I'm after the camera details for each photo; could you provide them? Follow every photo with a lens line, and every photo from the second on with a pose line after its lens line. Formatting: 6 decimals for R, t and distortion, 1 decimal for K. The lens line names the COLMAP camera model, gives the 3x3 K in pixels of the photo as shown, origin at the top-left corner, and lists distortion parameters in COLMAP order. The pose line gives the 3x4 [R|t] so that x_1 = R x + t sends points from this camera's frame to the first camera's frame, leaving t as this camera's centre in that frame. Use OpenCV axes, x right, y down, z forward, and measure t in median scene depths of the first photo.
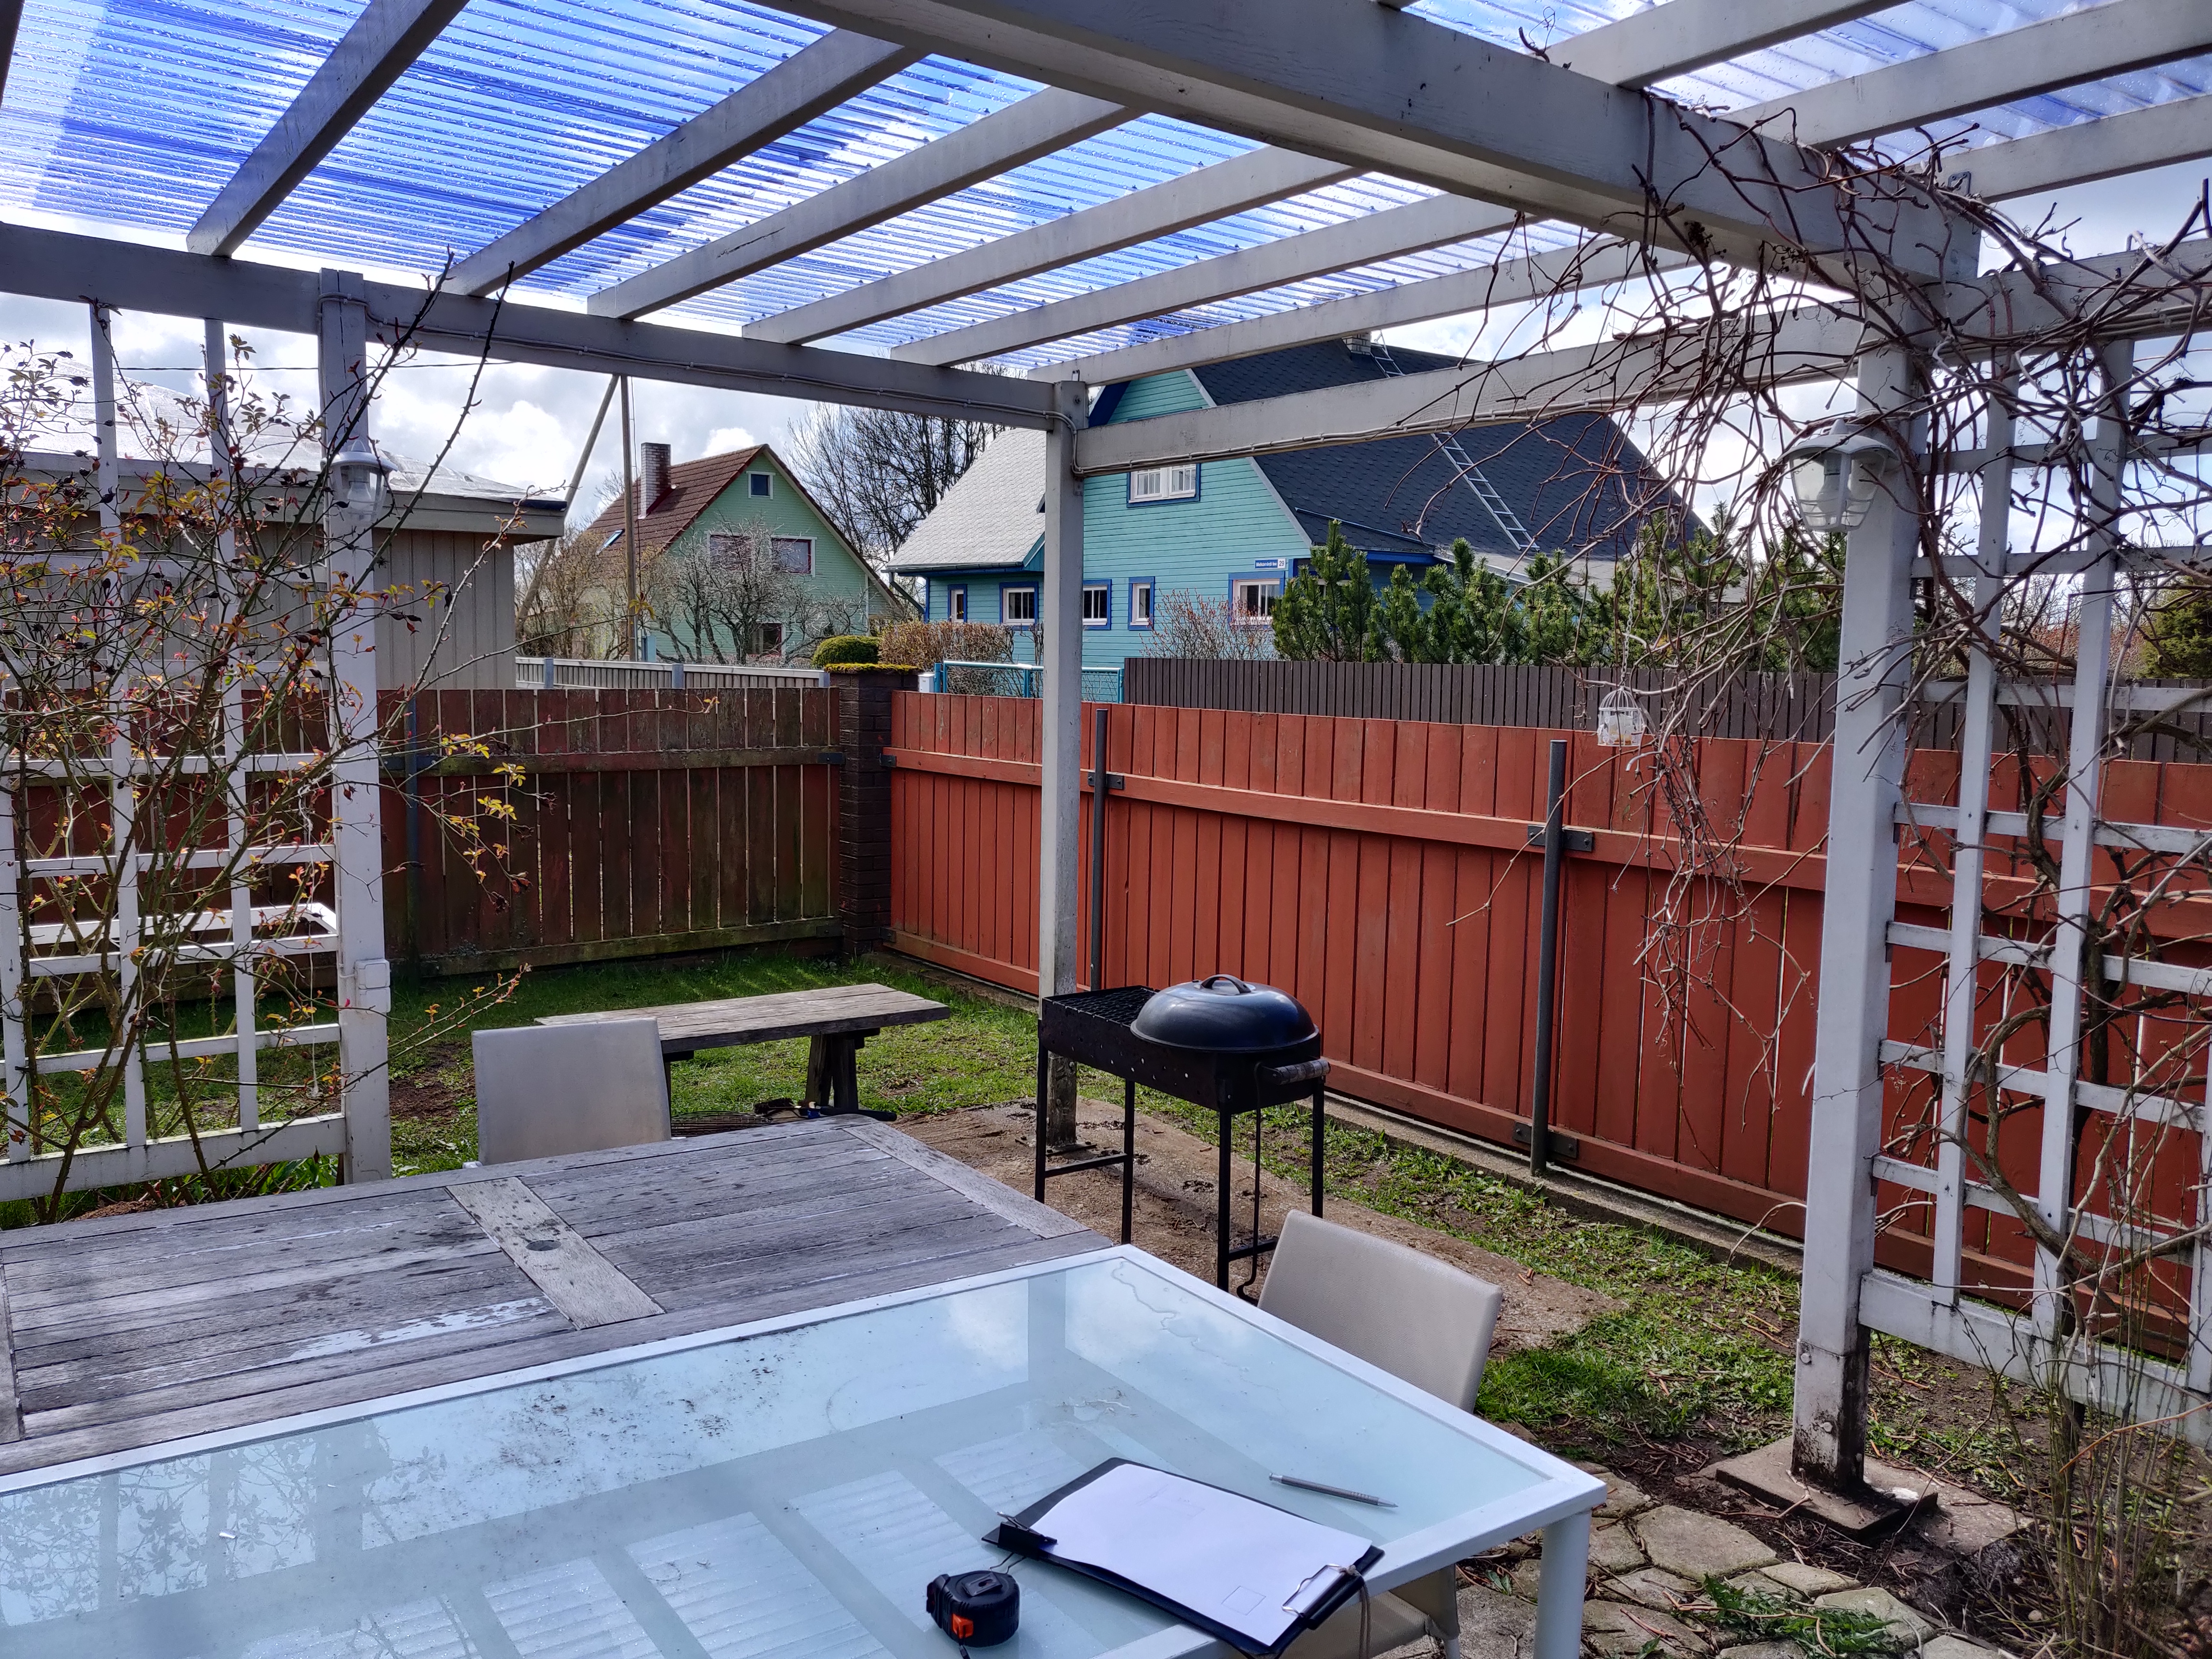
lens RADIAL K [[1688.3, 0, 1120.8], [0, 1688.3, 826.2], [0, 0, 1]] dist [-0.022915, 0.087217]
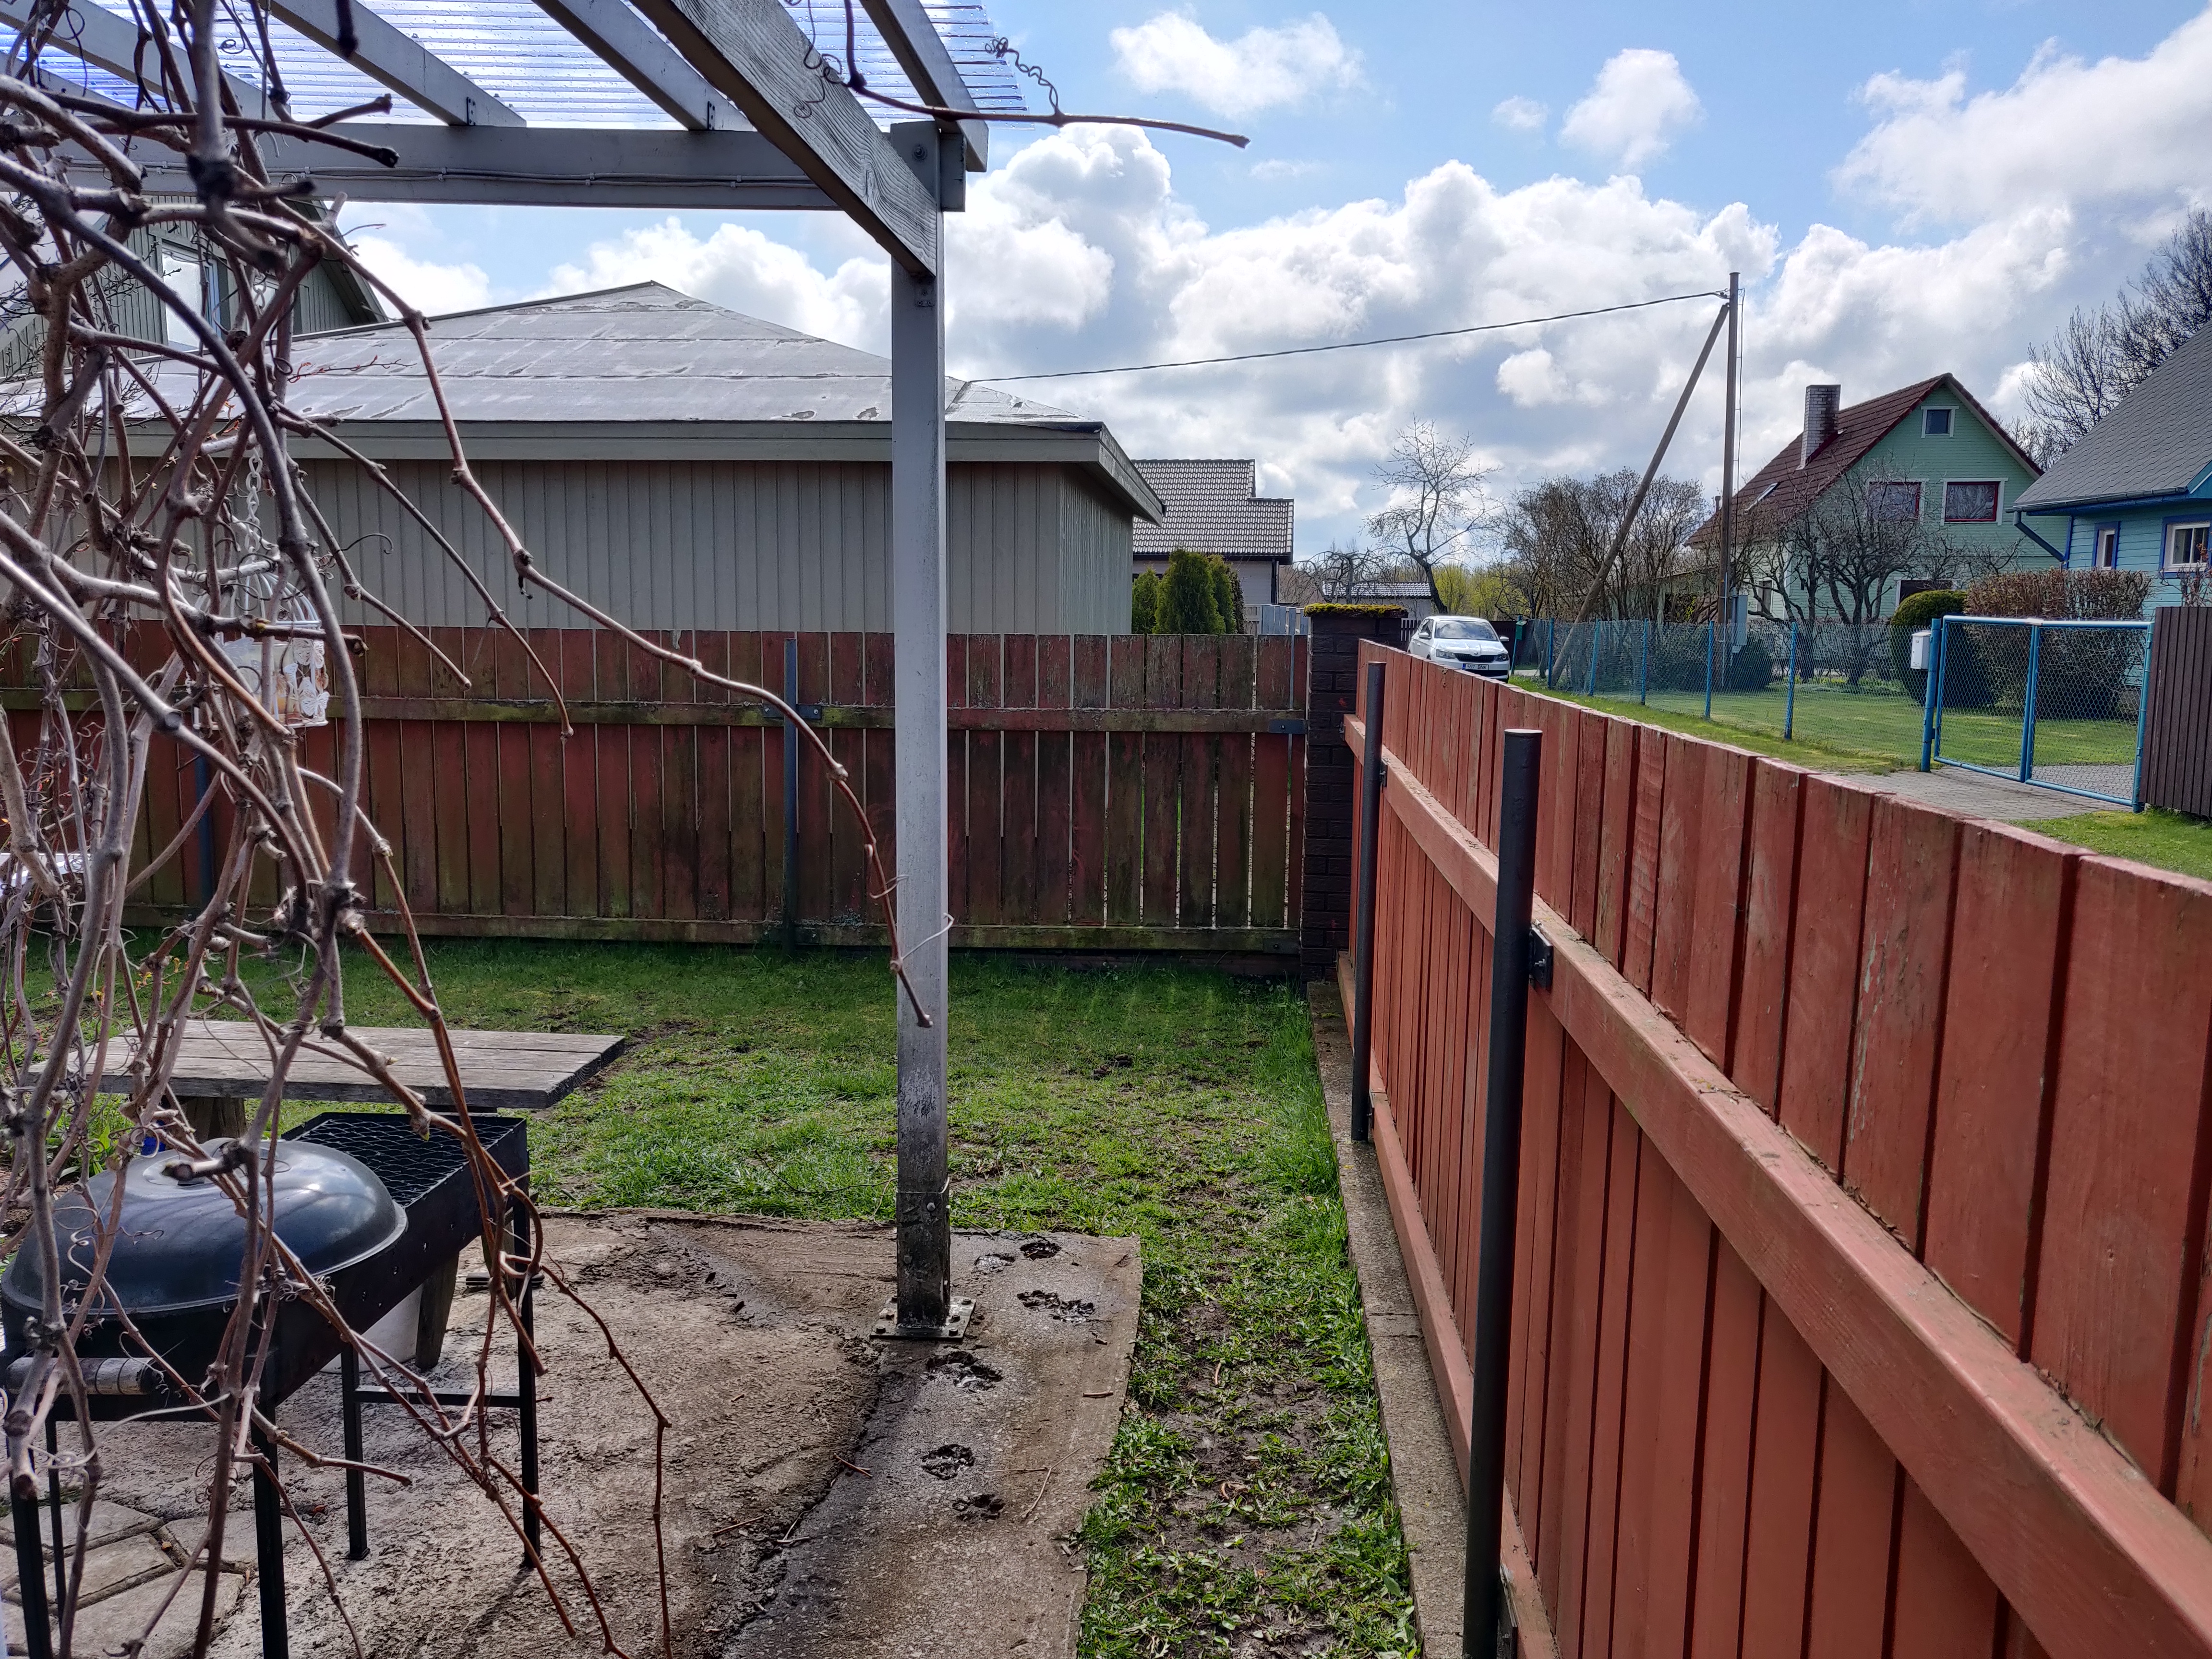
lens RADIAL K [[1688.3, 0, 1120.8], [0, 1688.3, 826.2], [0, 0, 1]] dist [-0.022915, 0.087217]
pose [[0.761295, 0.077127, -0.643802, 0.074255], [-0.064045, 0.996989, 0.043706, -0.006325], [0.645235, 0.007959, 0.763943, 0.095547]]
